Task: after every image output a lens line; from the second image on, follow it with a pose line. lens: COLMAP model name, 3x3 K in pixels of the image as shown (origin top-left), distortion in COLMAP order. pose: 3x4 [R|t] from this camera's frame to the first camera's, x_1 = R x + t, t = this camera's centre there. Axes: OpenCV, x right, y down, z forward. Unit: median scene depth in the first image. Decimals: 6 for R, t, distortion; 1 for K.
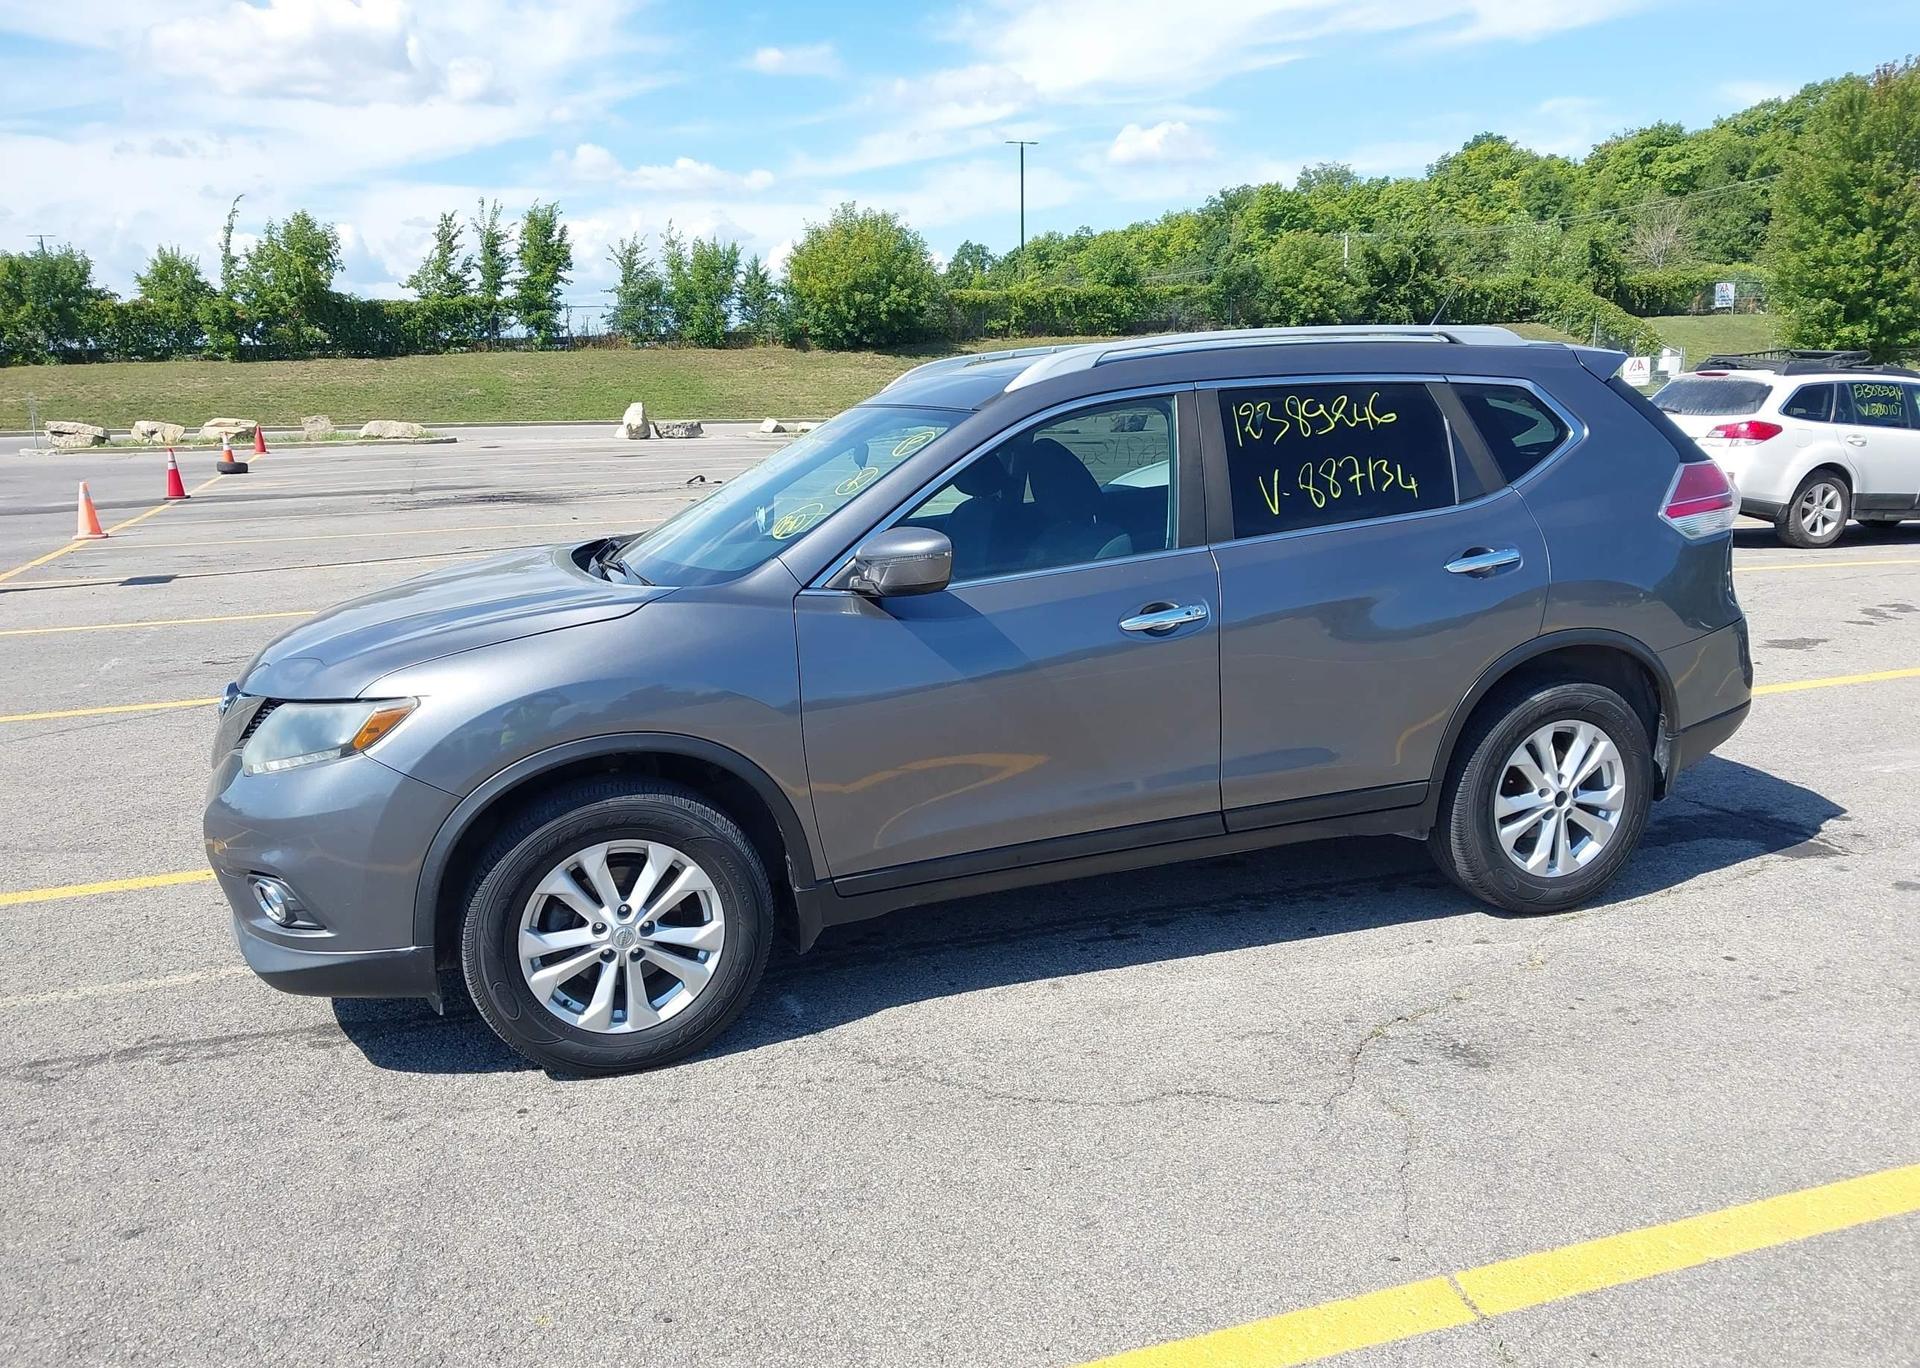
lens RADIAL K [[1512.6, 0, 958.0], [0, 1512.6, 691.4], [0, 0, 1]] dist [0.024299, -0.033617]
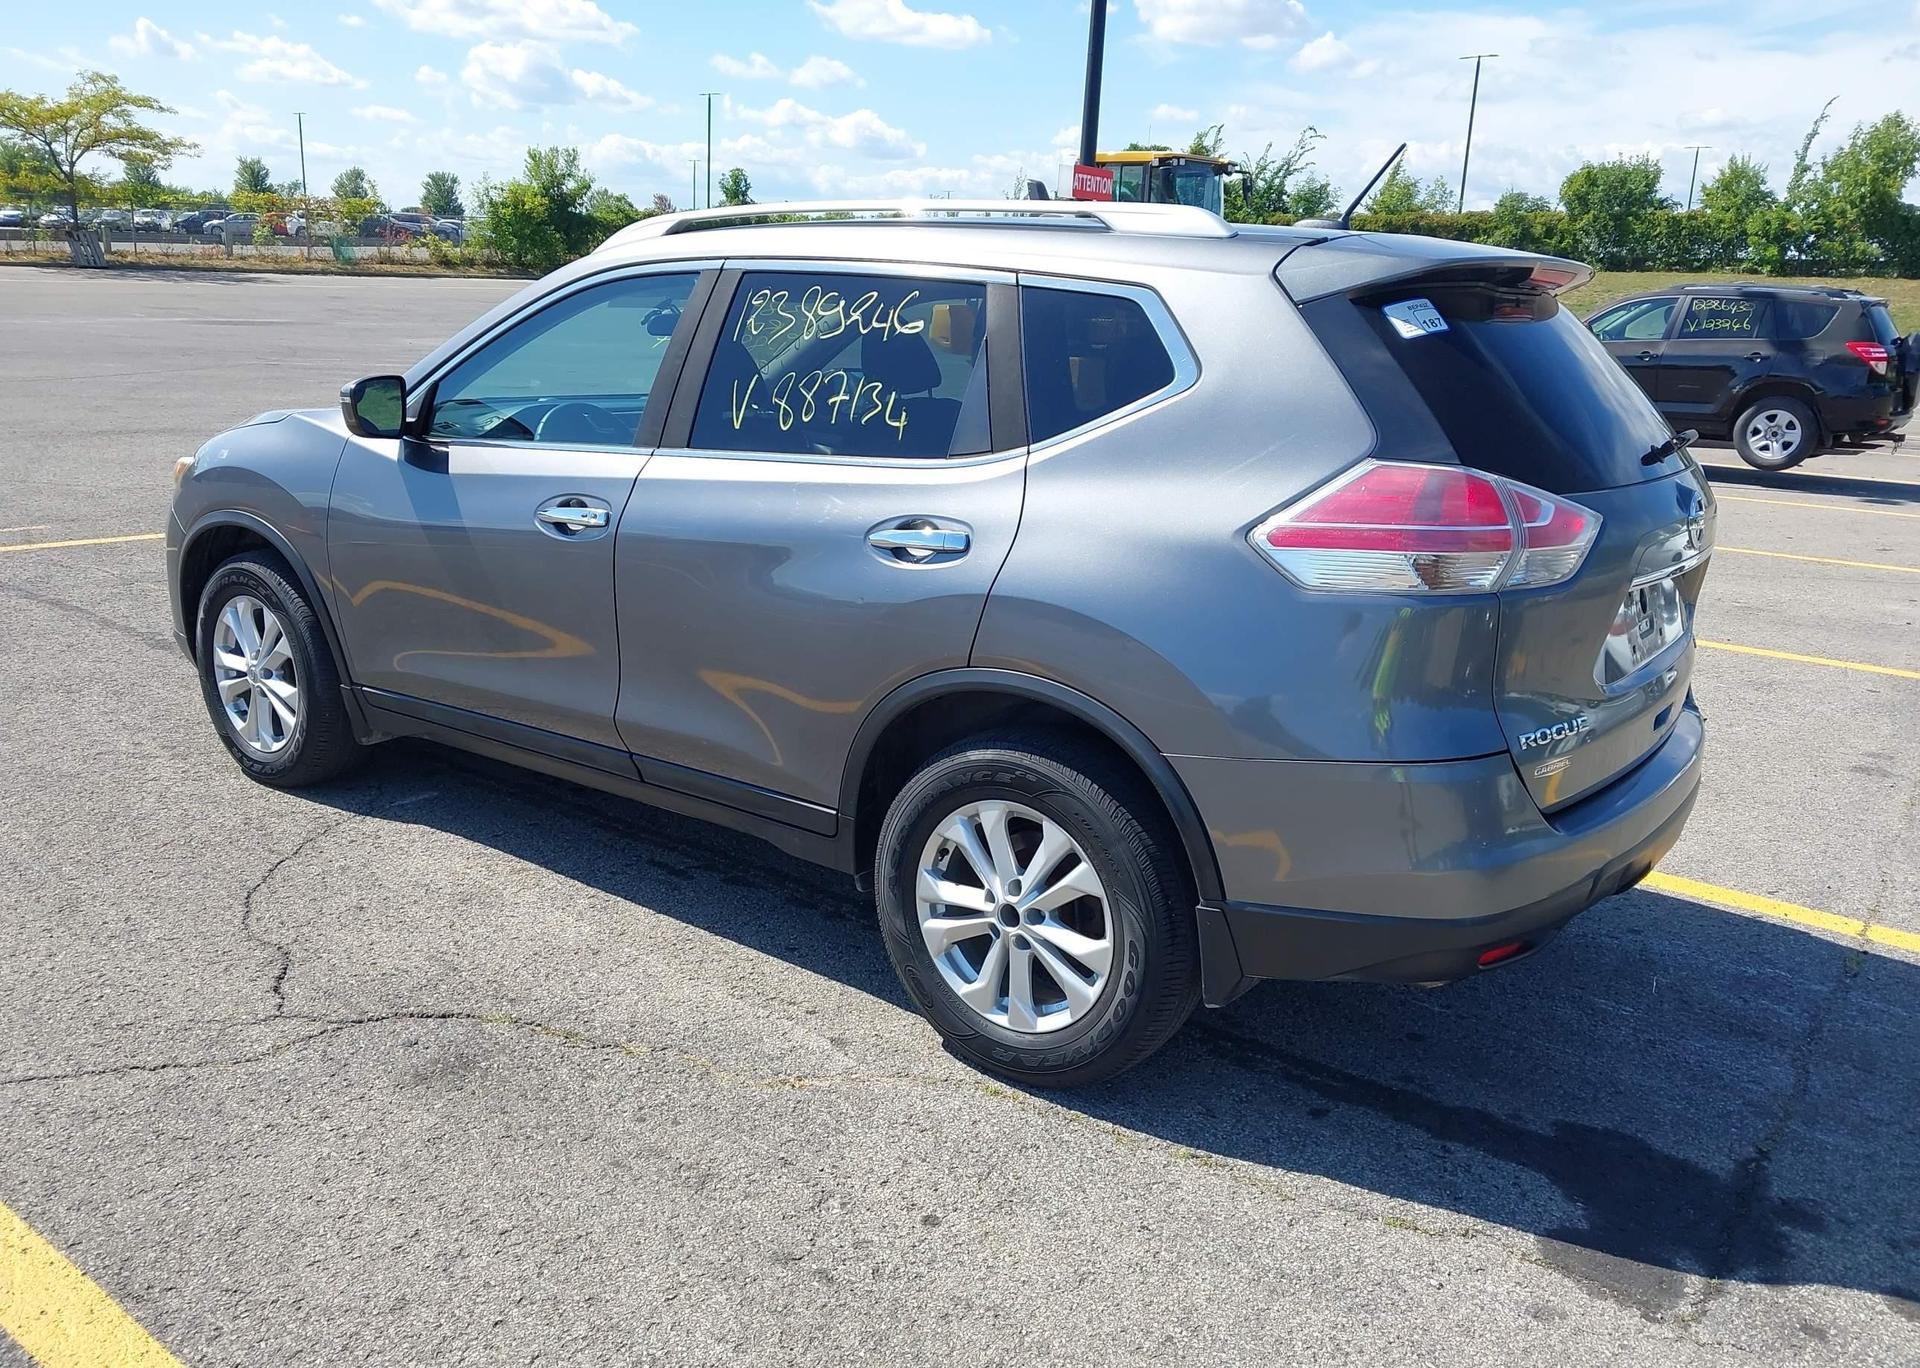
lens RADIAL K [[1512.6, 0, 953.1], [0, 1512.6, 671.4], [0, 0, 1]] dist [0.024299, -0.033617]
pose [[0.553795, 0.252358, -0.793490, 0.146141], [-0.219806, 0.963469, 0.153010, -0.021541], [0.803117, 0.089678, 0.589034, 0.094601]]
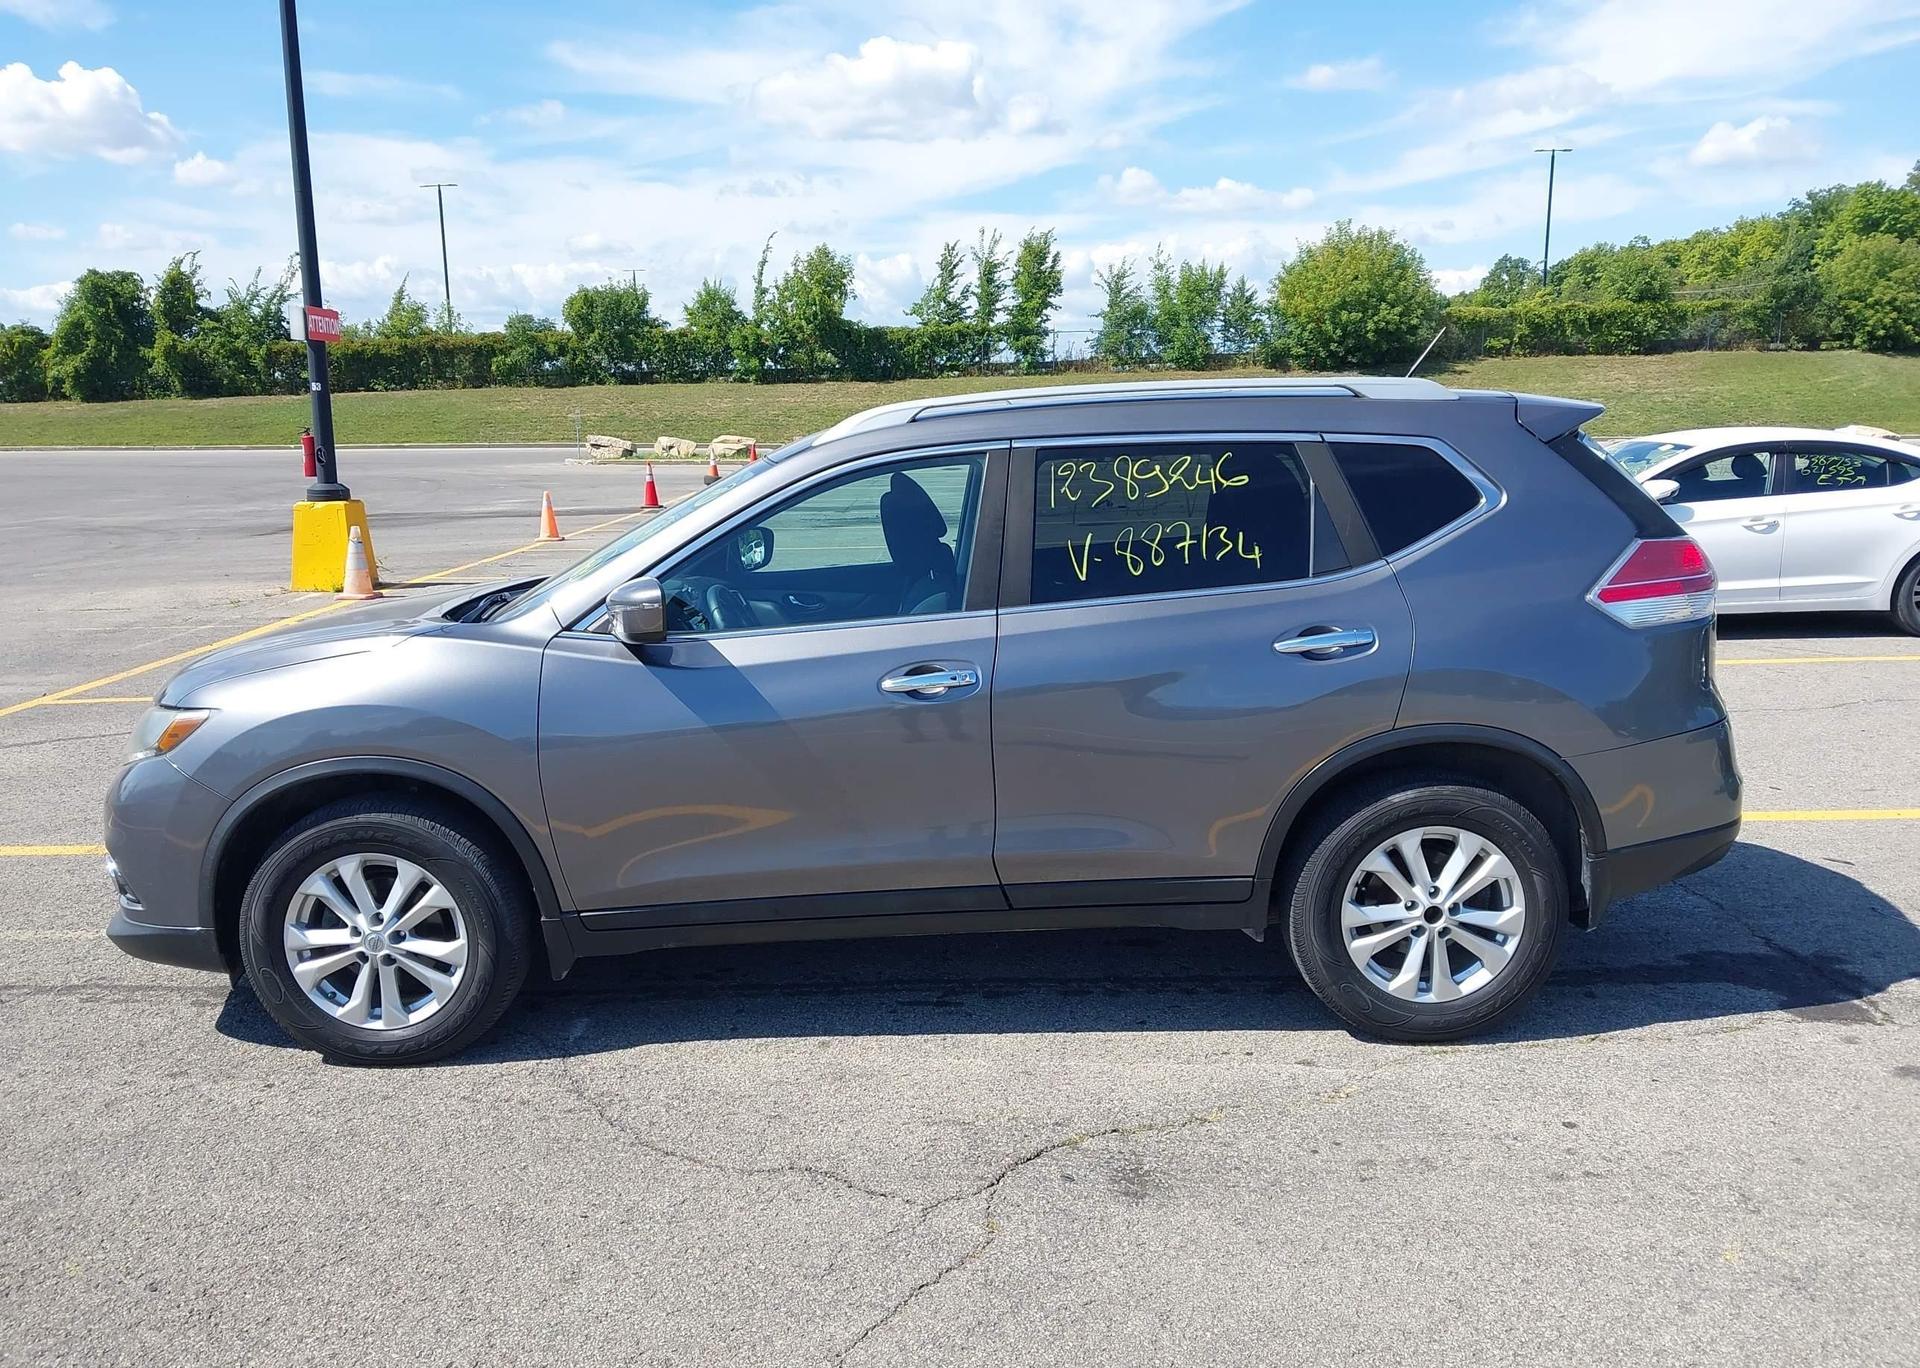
lens RADIAL K [[1512.6, 0, 956.5], [0, 1512.6, 696.7], [0, 0, 1]] dist [0.024299, -0.033617]
pose [[0.945108, 0.069501, -0.319282, 0.067381], [-0.072442, 0.997369, 0.002672, -0.006286], [0.318627, 0.020604, 0.947656, 0.012196]]
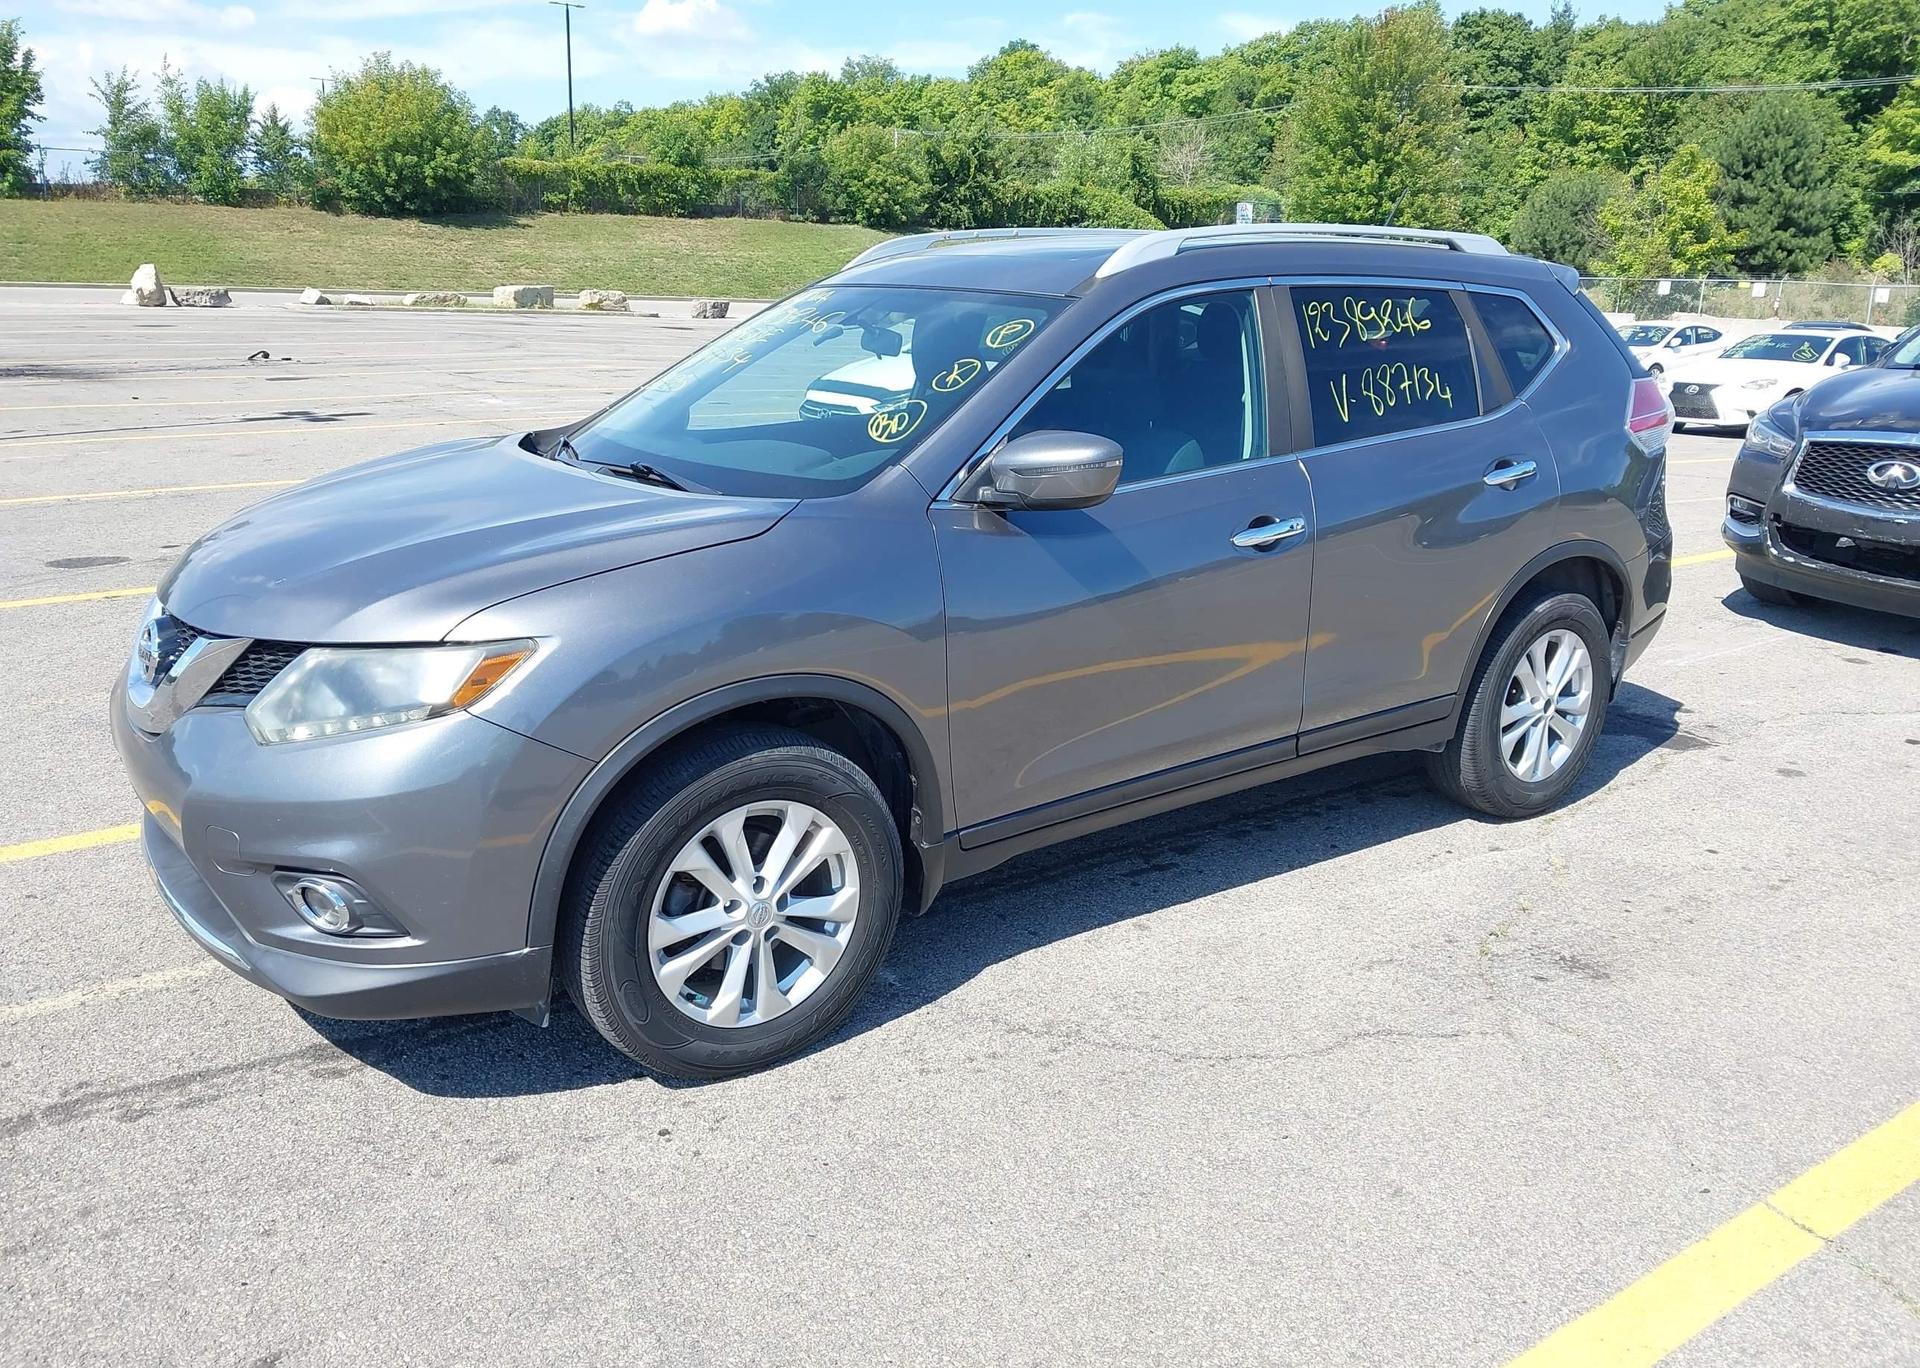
lens RADIAL K [[1512.6, 0, 958.3], [0, 1512.6, 679.9], [0, 0, 1]] dist [0.024299, -0.033617]
pose [[0.956537, -0.029594, 0.290106, -0.046725], [0.011532, 0.997898, 0.063771, -0.002795], [-0.291383, -0.057654, 0.954867, 0.022213]]
